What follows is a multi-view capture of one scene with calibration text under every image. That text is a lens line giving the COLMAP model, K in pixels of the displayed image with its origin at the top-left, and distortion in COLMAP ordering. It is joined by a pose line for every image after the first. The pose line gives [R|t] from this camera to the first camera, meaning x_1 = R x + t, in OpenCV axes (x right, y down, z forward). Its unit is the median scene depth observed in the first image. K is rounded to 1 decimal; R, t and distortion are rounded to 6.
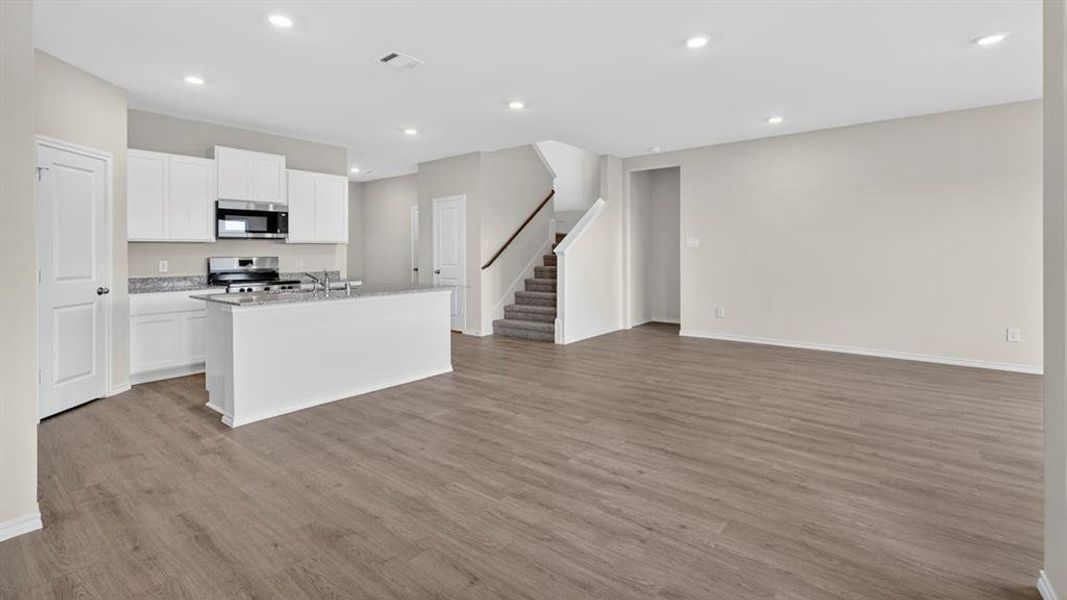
lens RADIAL K [[478.3, 0, 528.0], [0, 478.3, 252.1], [0, 0, 1]] dist [-0.006940, 0.005520]
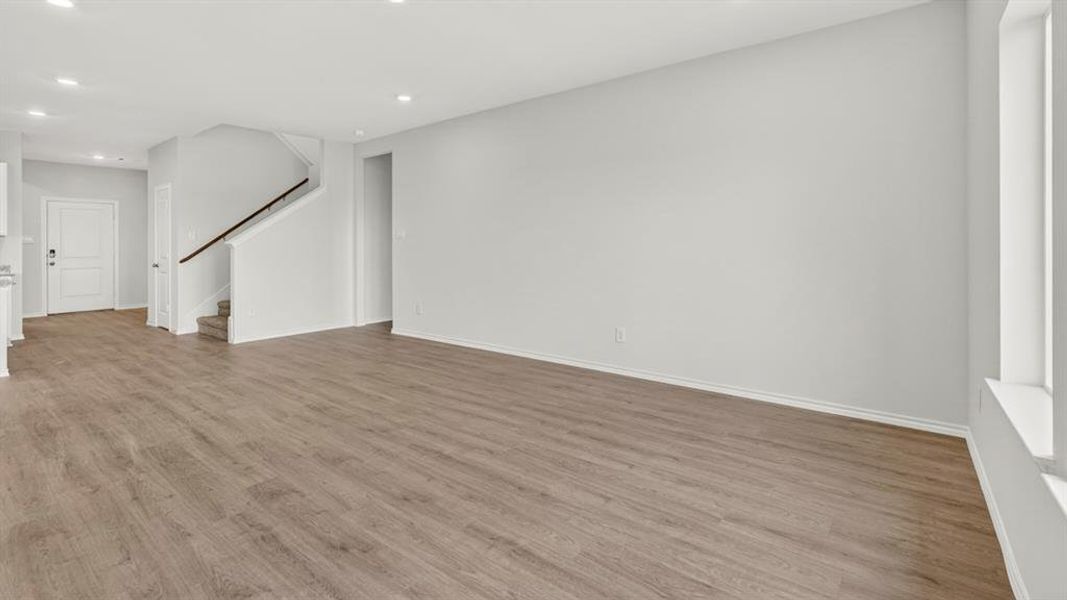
lens RADIAL K [[475.8, 0, 529.4], [0, 475.8, 248.6], [0, 0, 1]] dist [-0.000399, -0.000332]
pose [[0.999968, 0.001054, 0.007902, 0.709593], [-0.001090, 0.999989, 0.004637, 0.004437], [-0.007897, -0.004645, 0.999958, 0.082464]]
